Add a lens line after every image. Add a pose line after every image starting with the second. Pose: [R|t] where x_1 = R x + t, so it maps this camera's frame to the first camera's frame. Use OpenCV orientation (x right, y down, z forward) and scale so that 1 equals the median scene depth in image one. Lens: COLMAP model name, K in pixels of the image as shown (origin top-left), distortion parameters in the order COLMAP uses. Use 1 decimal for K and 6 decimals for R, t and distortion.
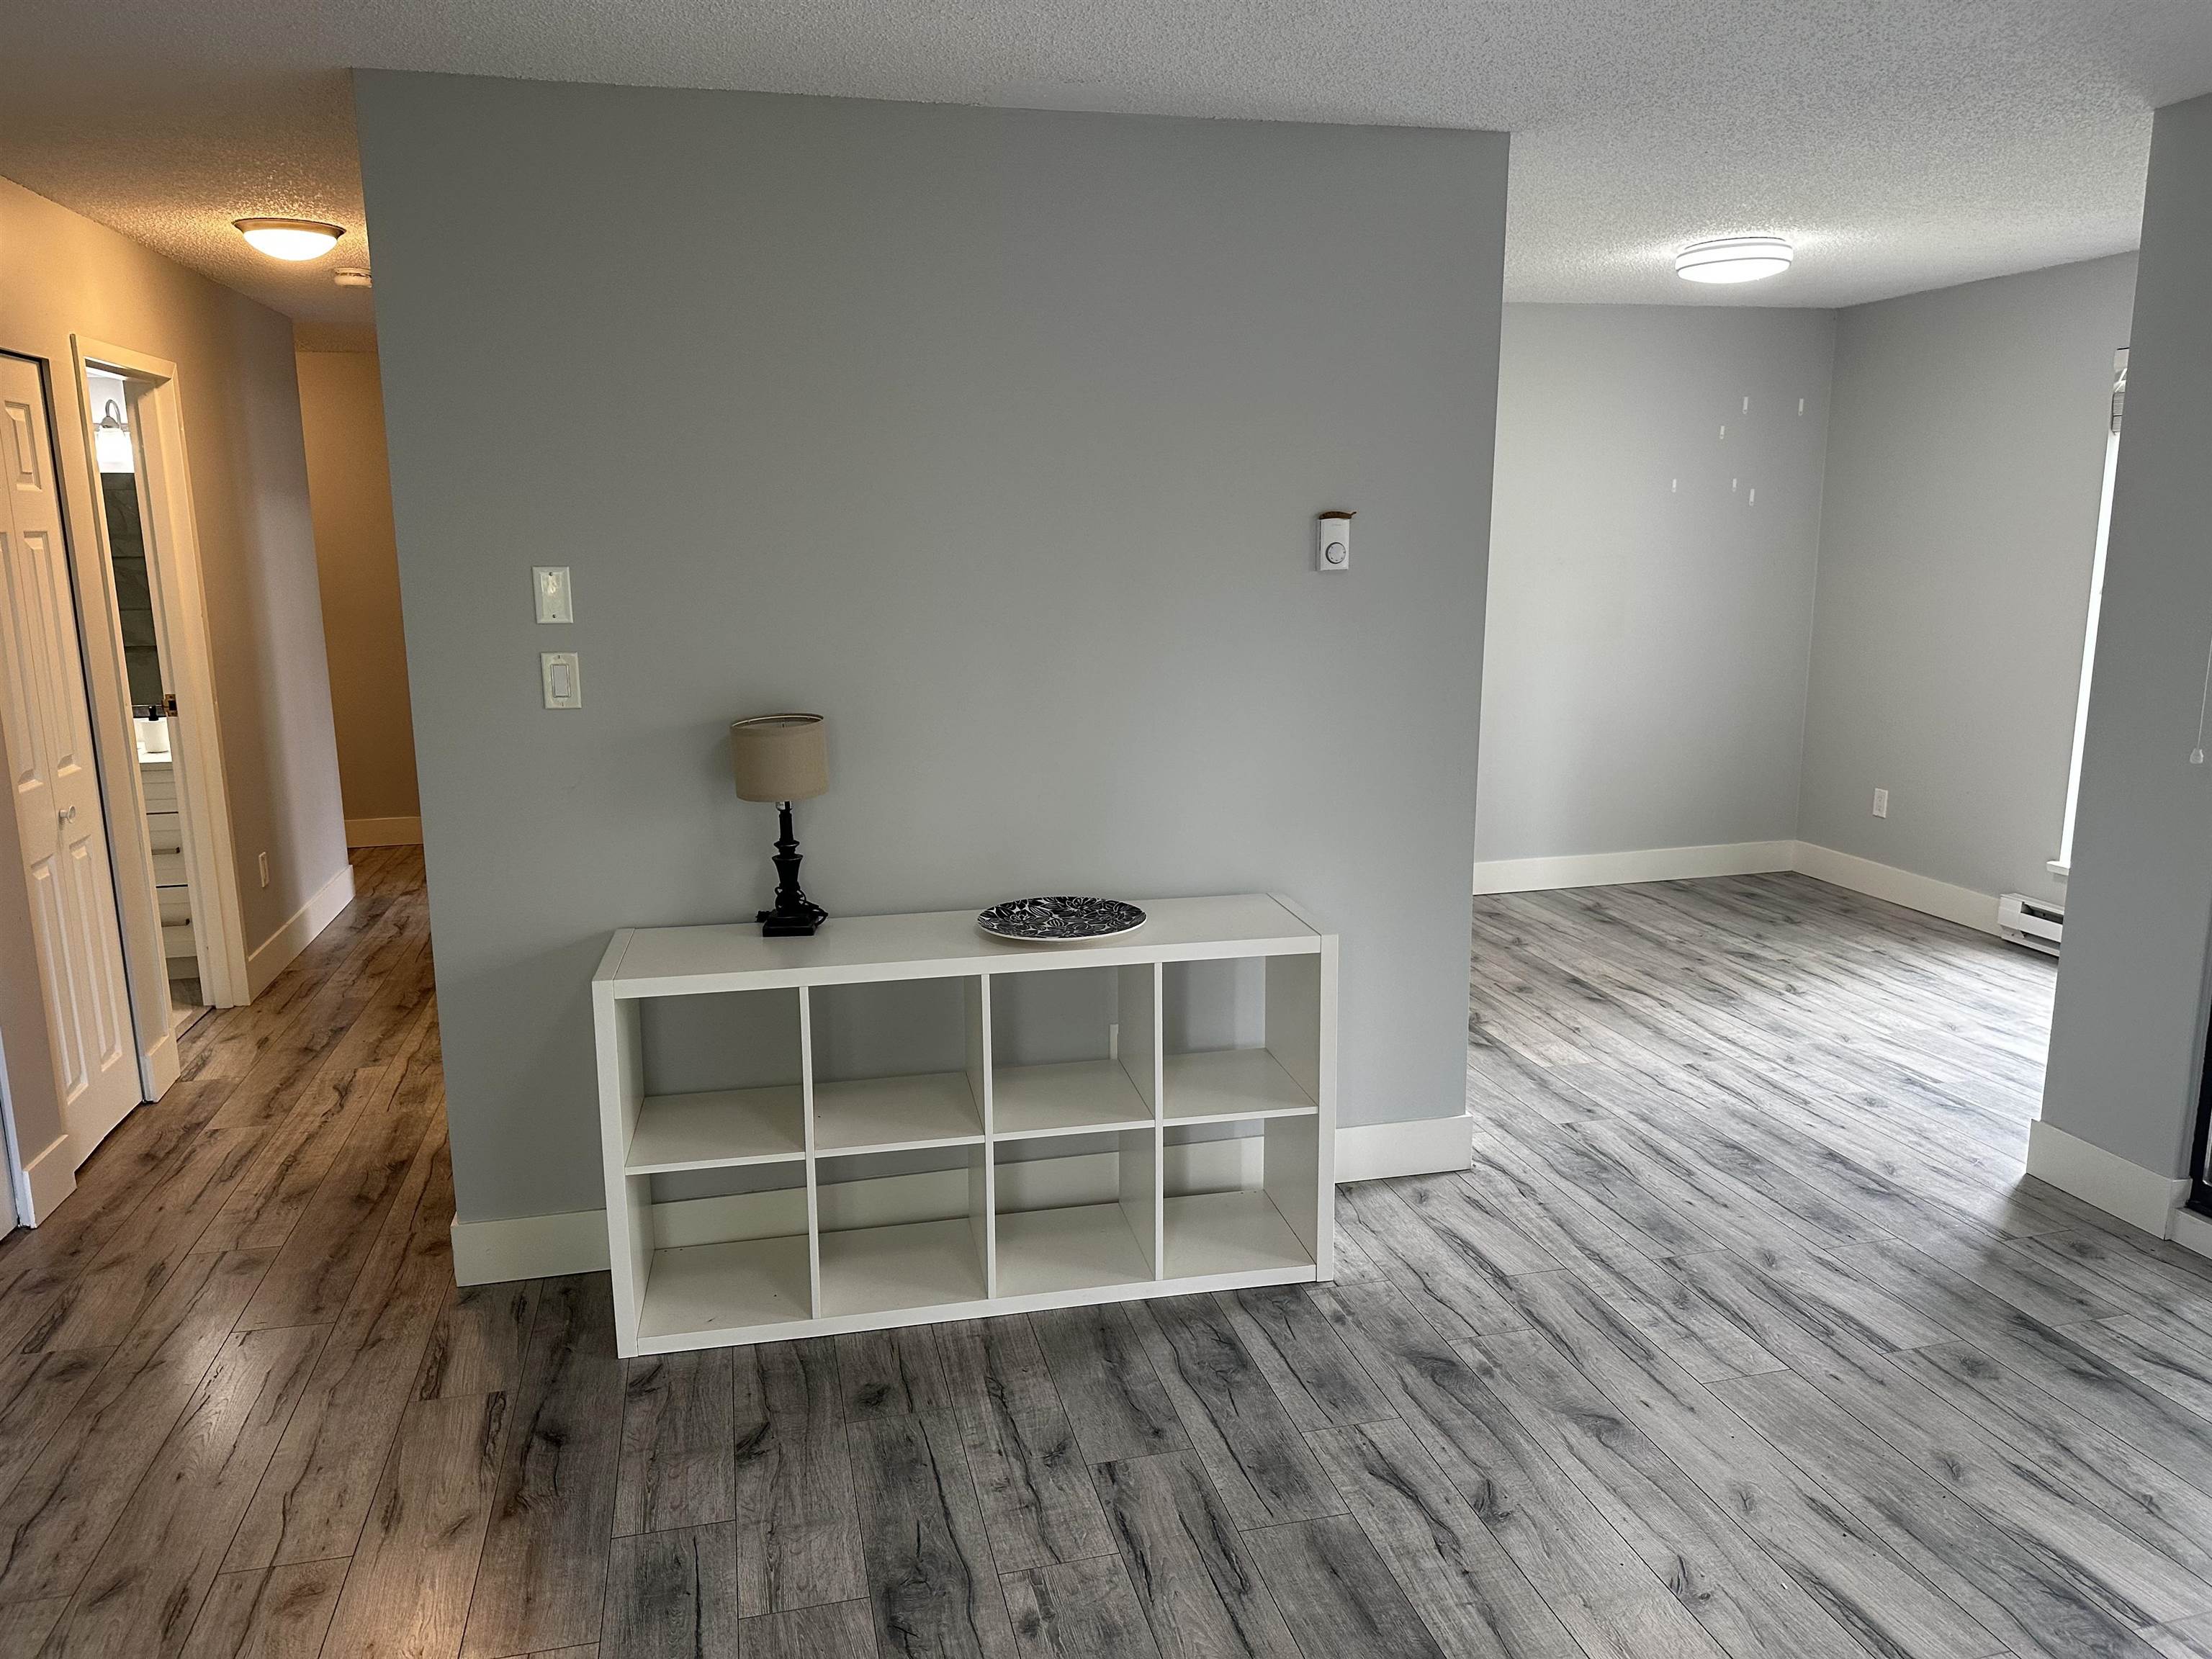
lens RADIAL K [[1555.3, 0, 1109.2], [0, 1555.3, 829.5], [0, 0, 1]] dist [0.068806, -0.088010]
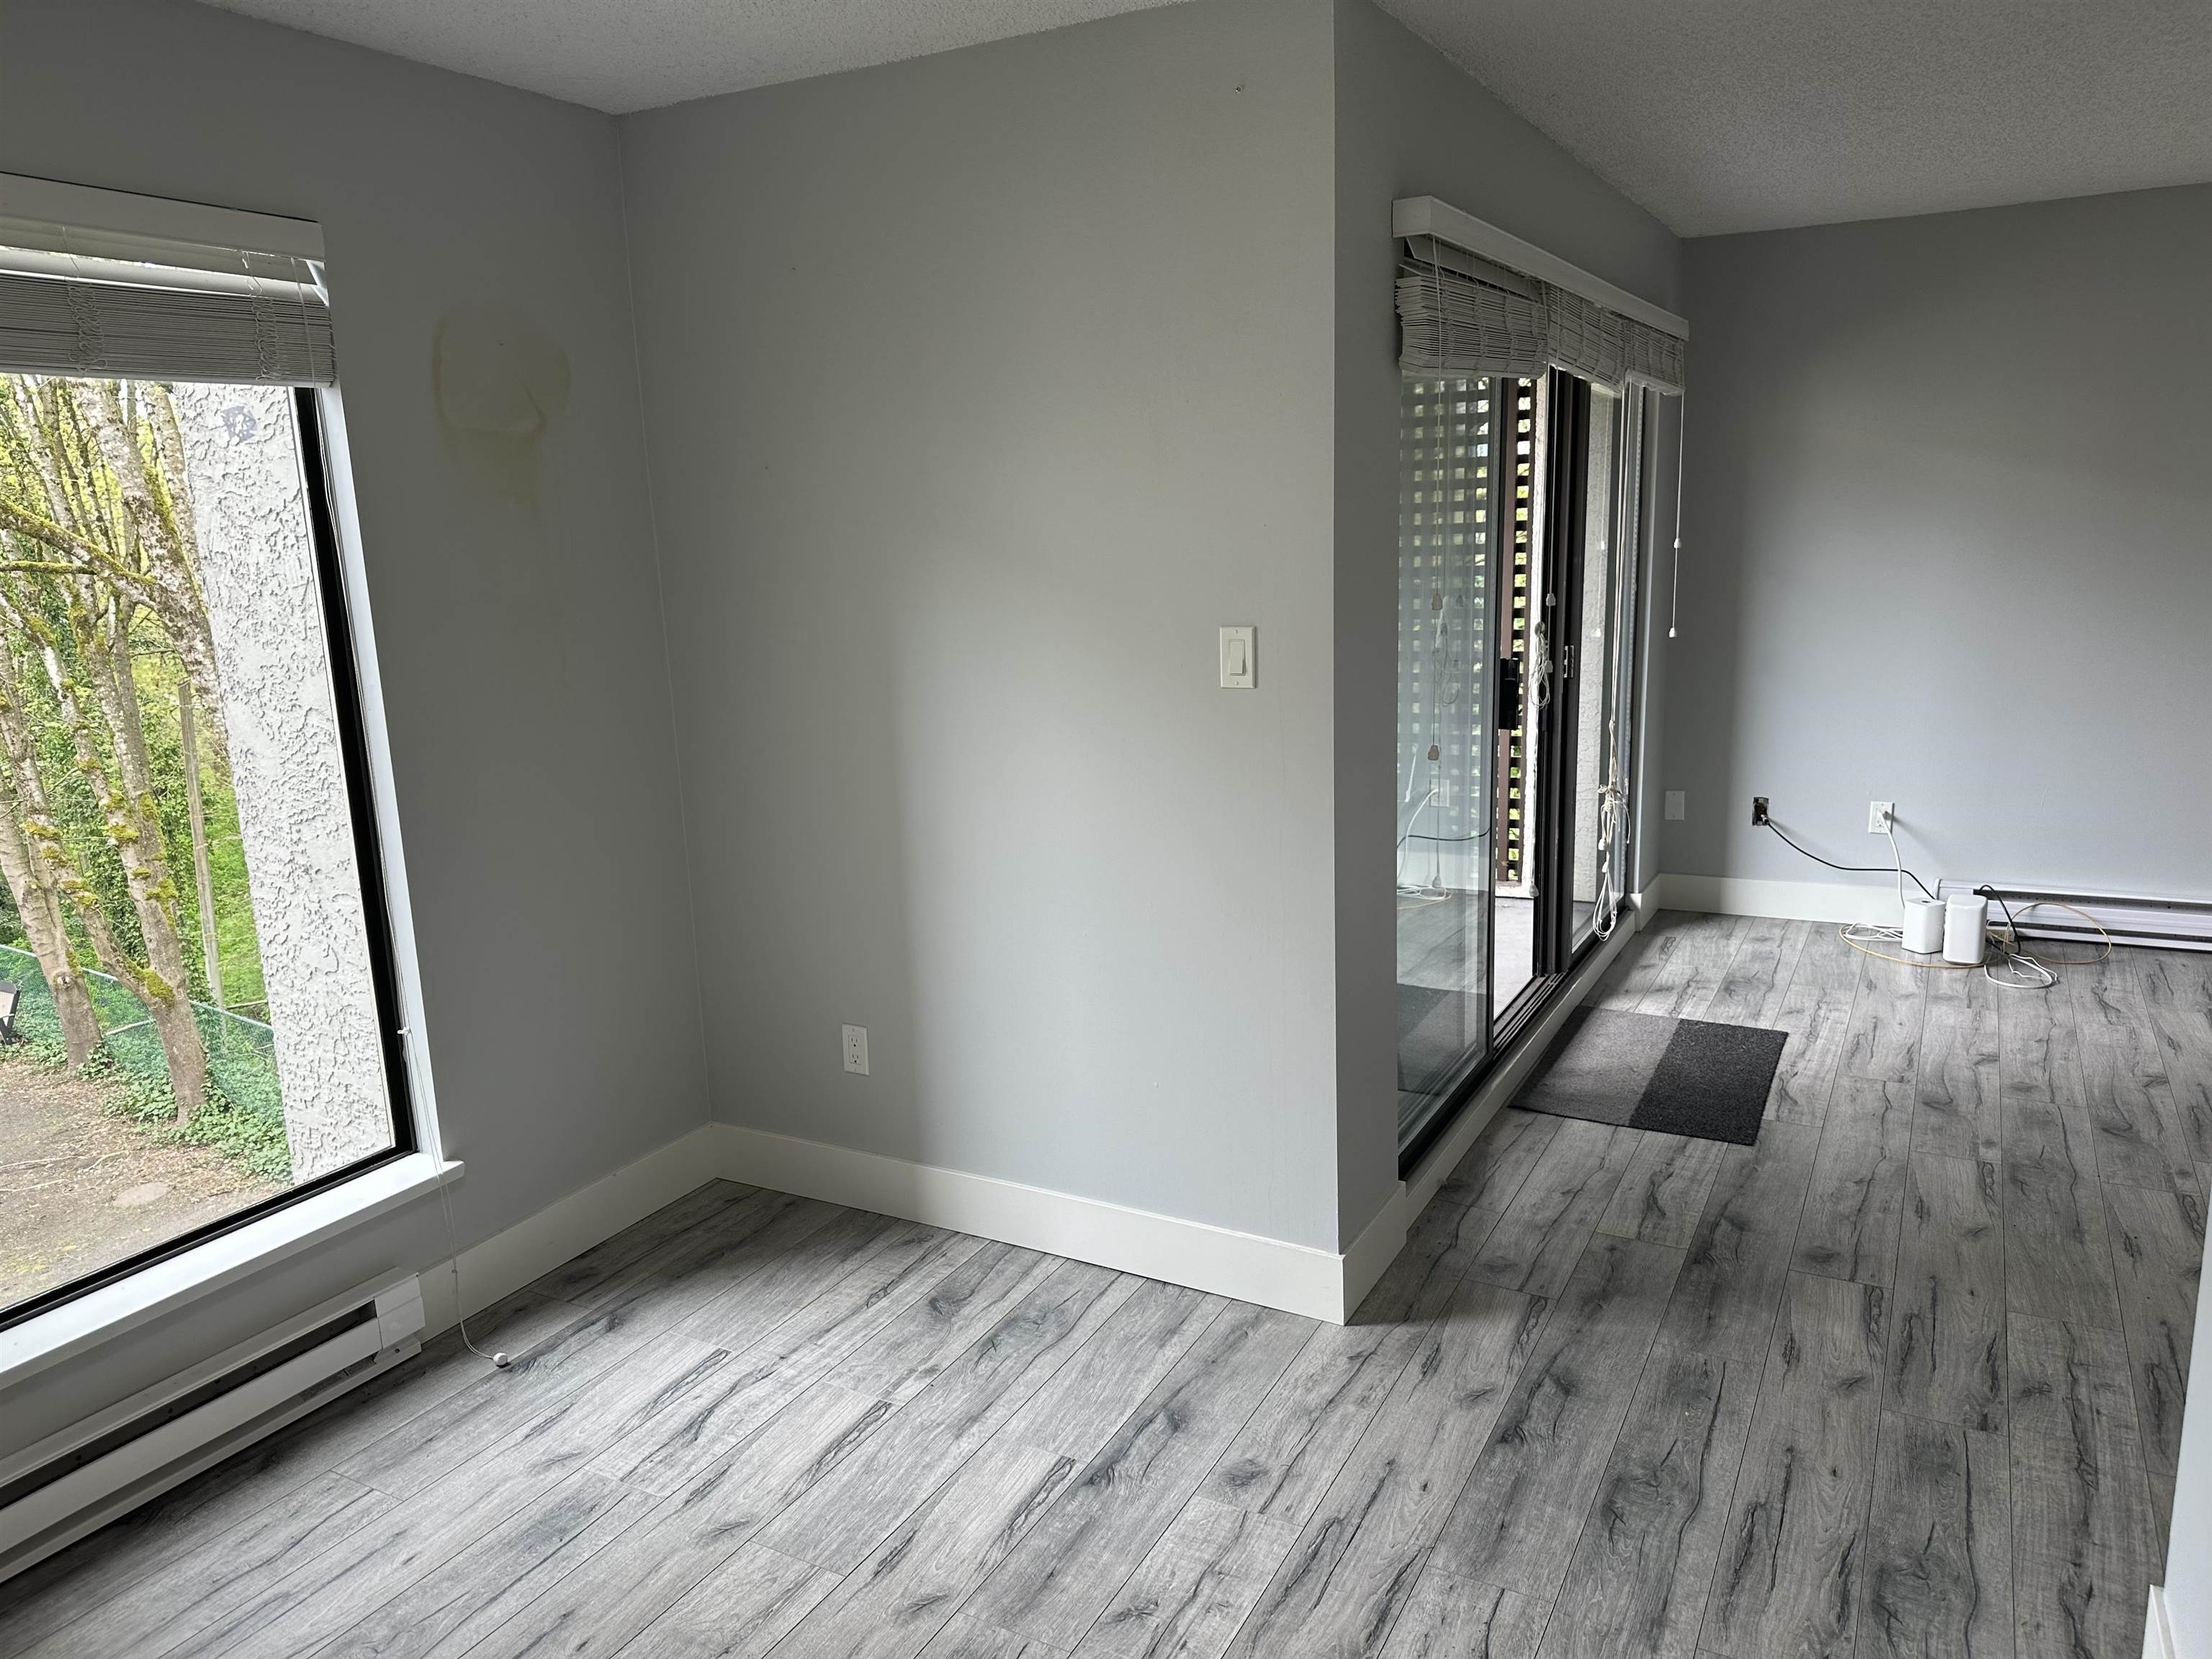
lens RADIAL K [[1555.3, 0, 1114.6], [0, 1555.3, 810.4], [0, 0, 1]] dist [0.068806, -0.088010]
pose [[-0.736997, -0.097867, 0.668773, 0.188969], [0.167148, 0.932338, 0.320635, -0.353824], [-0.654903, 0.348091, -0.670772, 1.783423]]
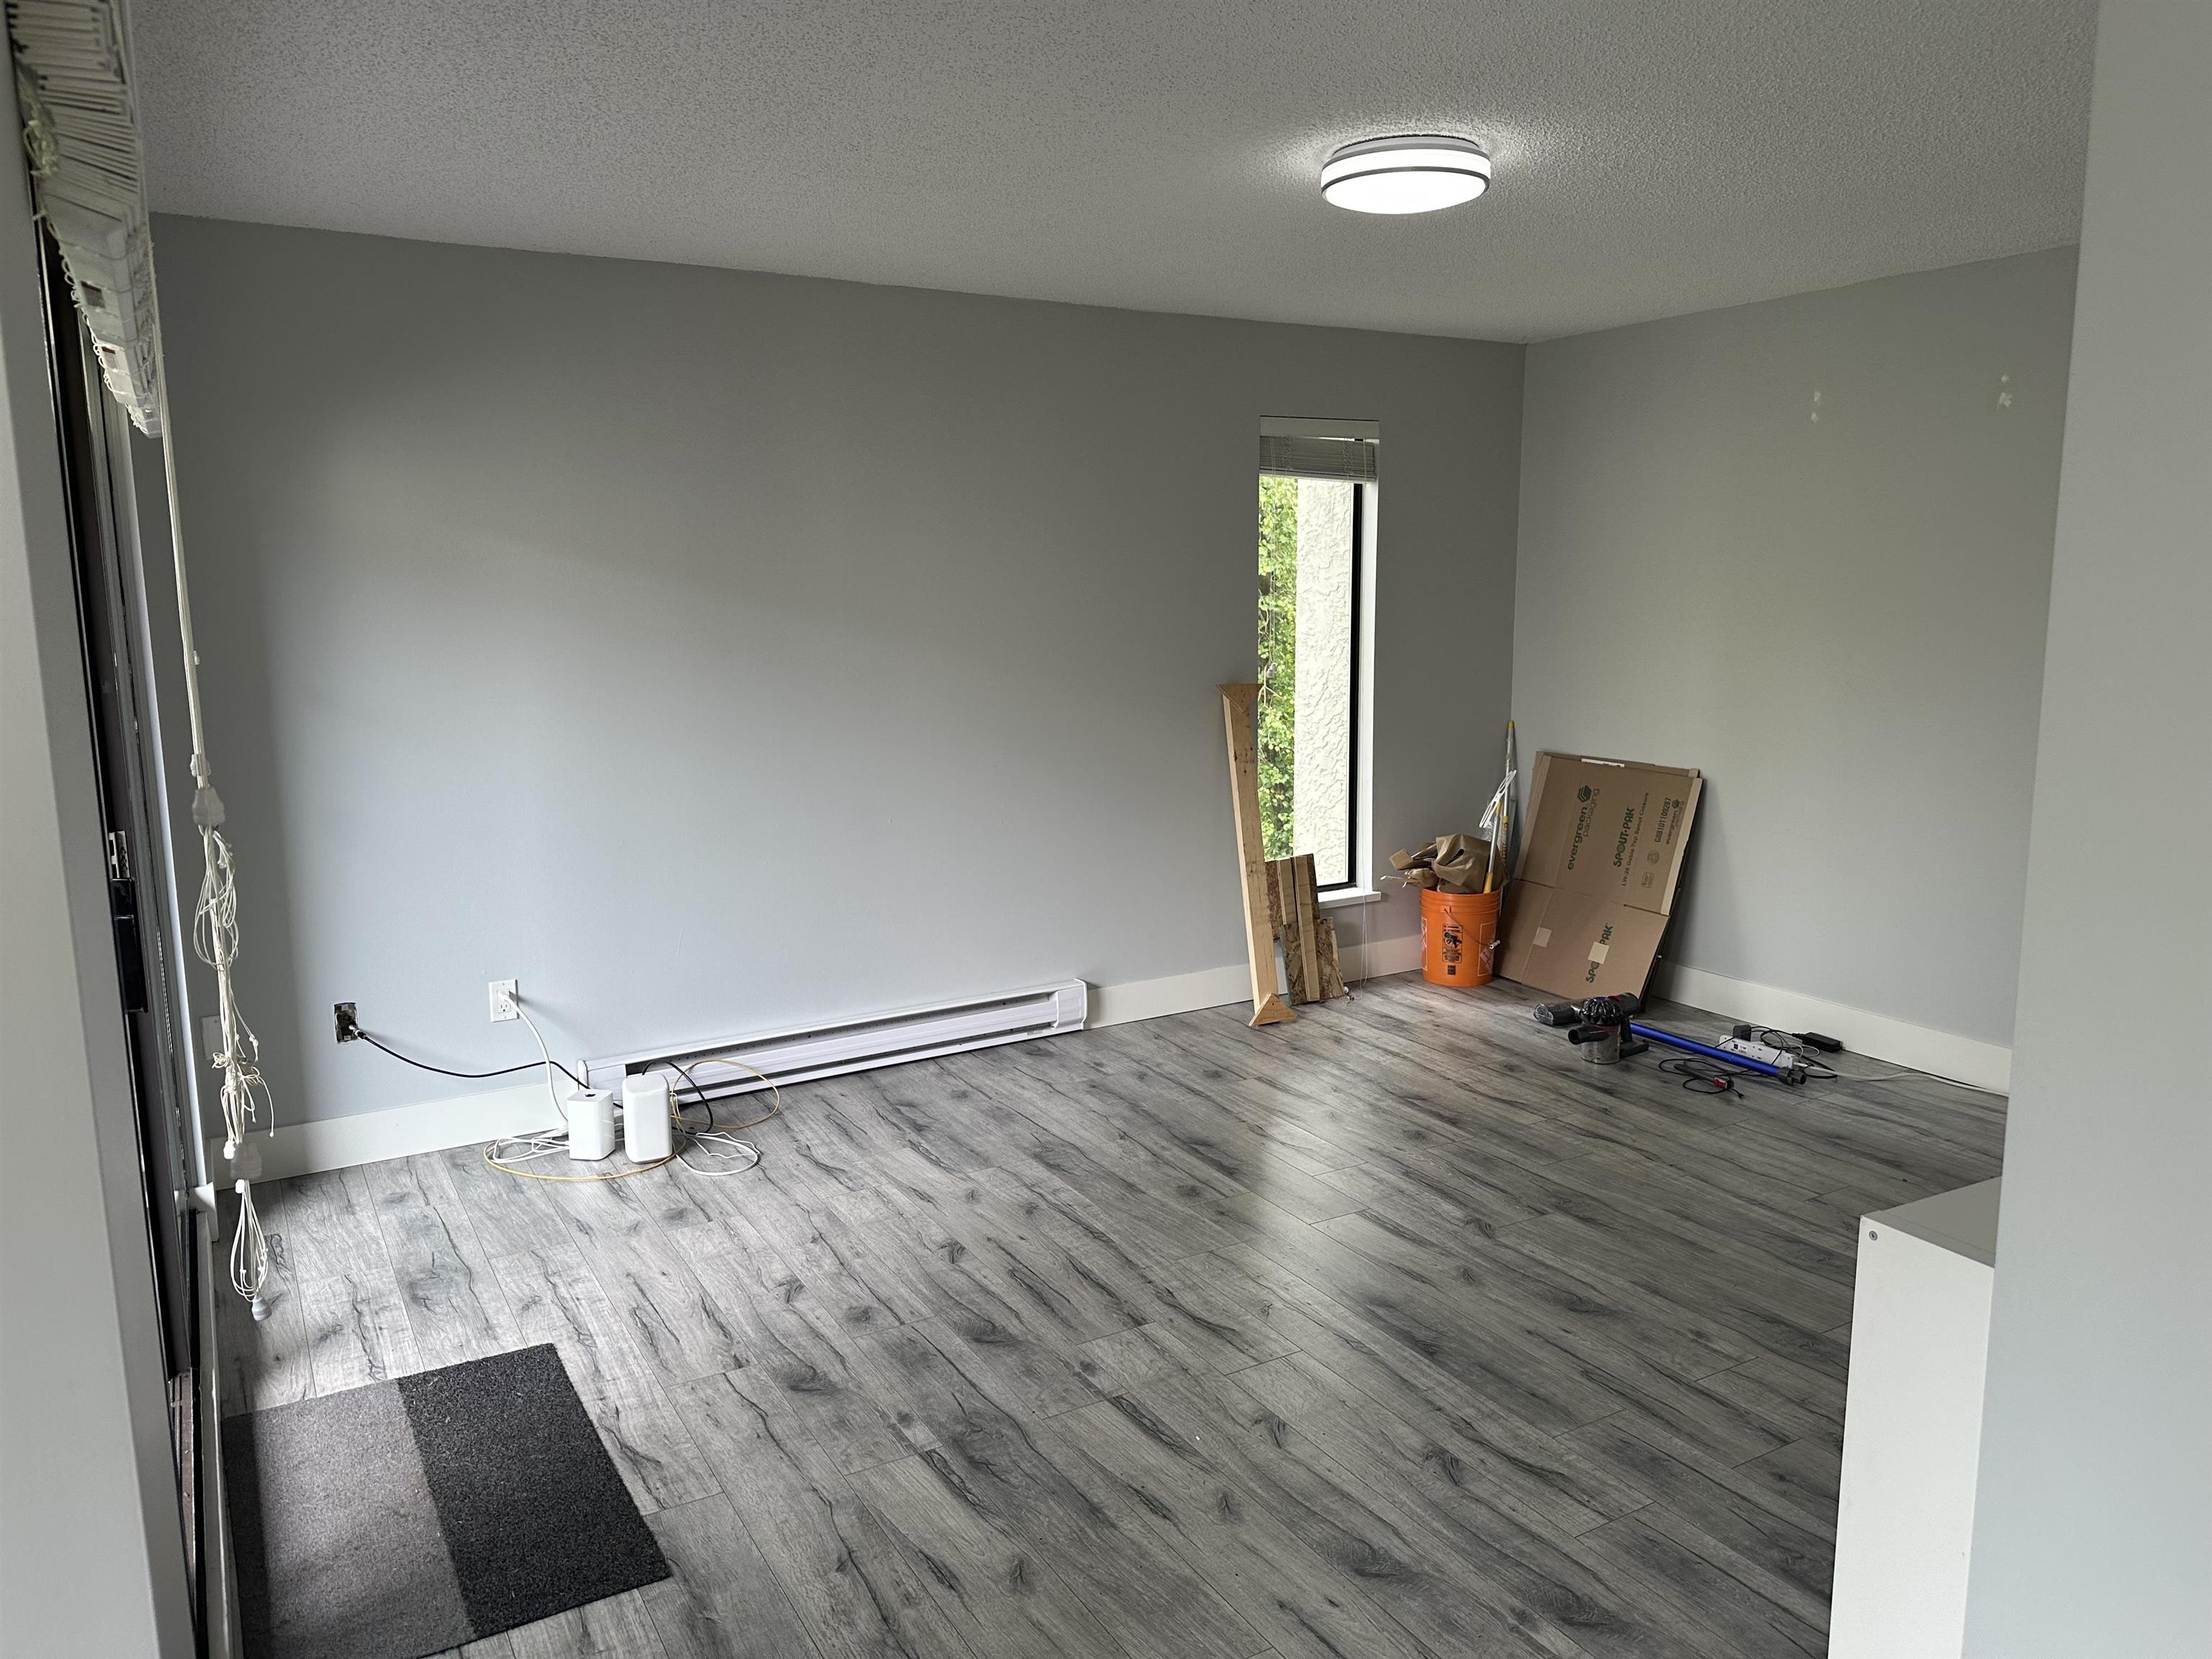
lens RADIAL K [[1555.3, 0, 1088.2], [0, 1555.3, 815.2], [0, 0, 1]] dist [0.068806, -0.088010]
pose [[-0.962495, 0.061078, -0.264333, 0.584597], [-0.032098, 0.941848, 0.334502, -0.277225], [0.269392, 0.330441, -0.904564, 1.396590]]
